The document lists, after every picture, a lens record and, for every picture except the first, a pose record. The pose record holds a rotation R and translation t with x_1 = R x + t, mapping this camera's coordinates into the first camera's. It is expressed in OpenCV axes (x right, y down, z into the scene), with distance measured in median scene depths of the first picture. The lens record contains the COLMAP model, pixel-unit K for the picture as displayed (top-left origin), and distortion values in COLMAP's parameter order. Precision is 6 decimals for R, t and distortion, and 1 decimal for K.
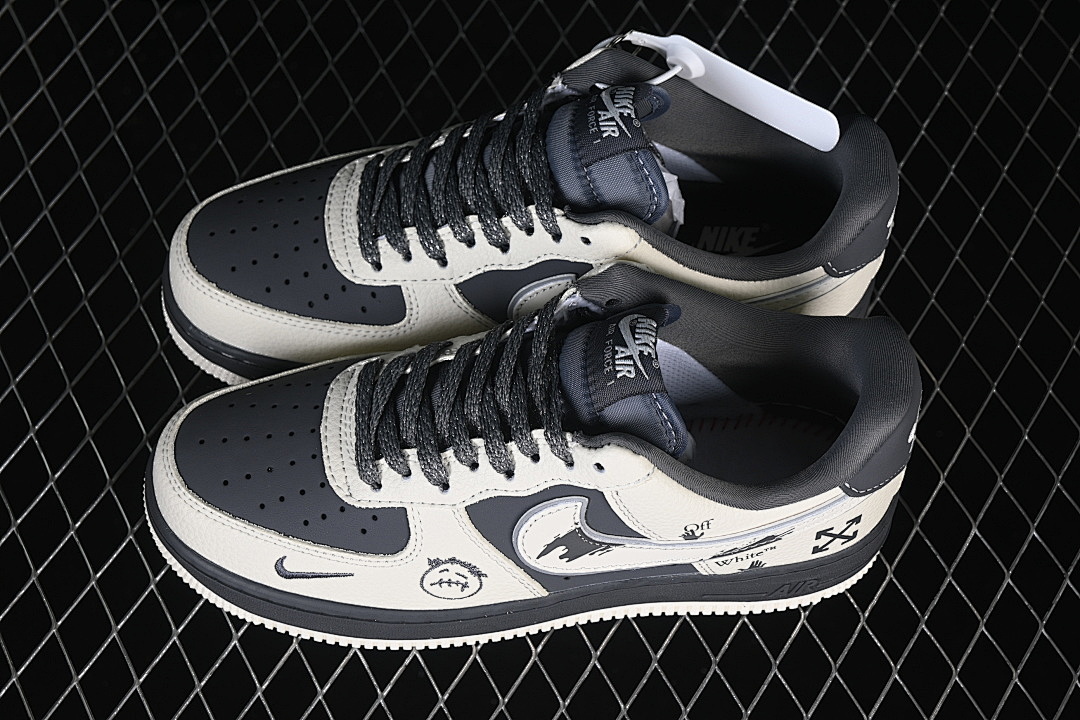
lens RADIAL K [[2313.6, 0, 540.0], [0, 2313.6, 360.0], [0, 0, 1]] dist [0.096995, -0.058614]
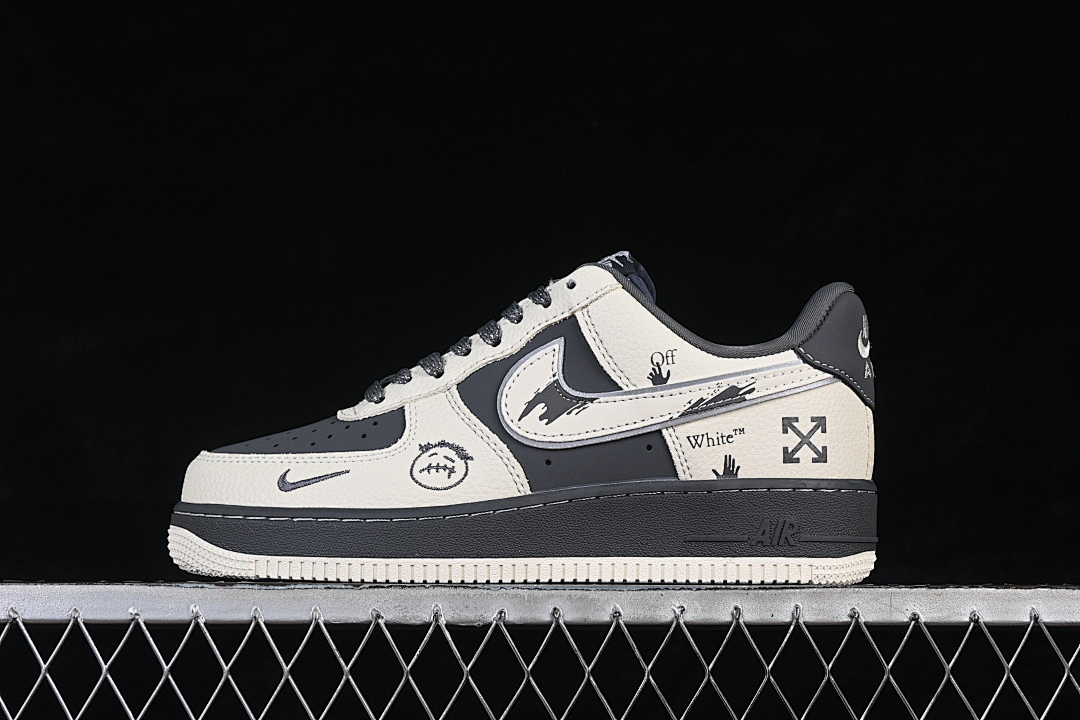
lens RADIAL K [[2313.6, 0, 540.0], [0, 2313.6, 360.0], [0, 0, 1]] dist [0.096995, -0.058614]
pose [[0.994170, -0.035567, -0.101787, 0.118119], [-0.073383, 0.468456, -0.880434, 1.010909], [0.078997, 0.882771, 0.463115, 0.473650]]
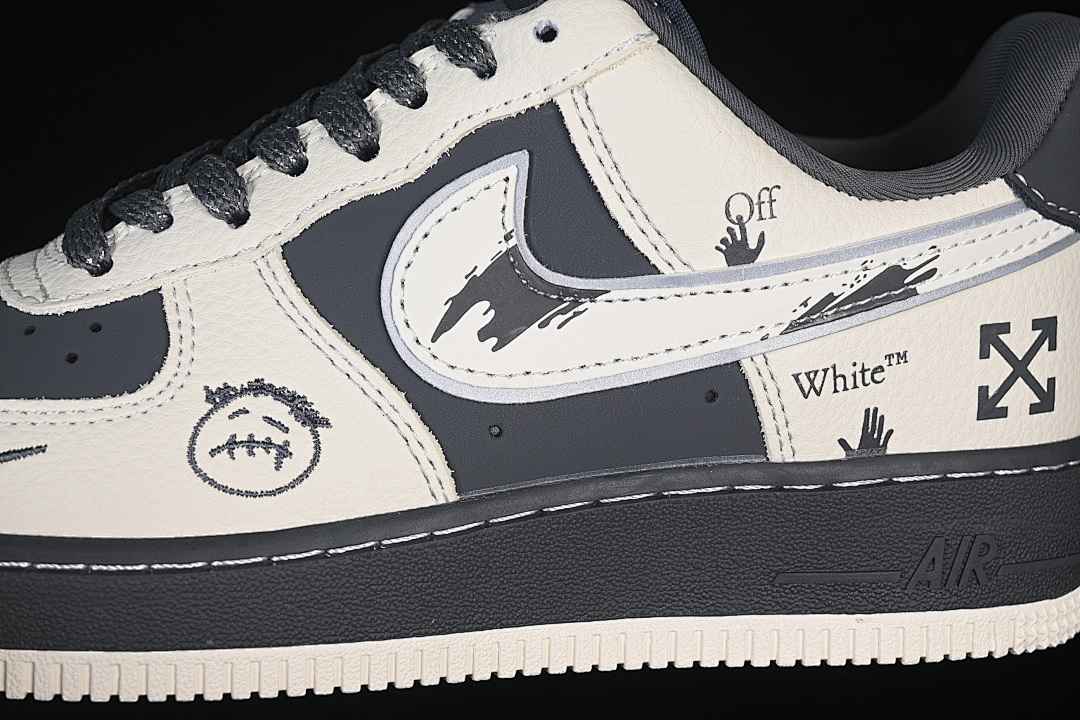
lens RADIAL K [[2313.6, 0, 540.0], [0, 2313.6, 360.0], [0, 0, 1]] dist [0.096995, -0.058614]
pose [[0.994452, -0.027209, 0.101612, -0.028109], [0.094205, 0.660167, -0.745188, 0.448691], [-0.046805, 0.750626, 0.659068, 0.676321]]
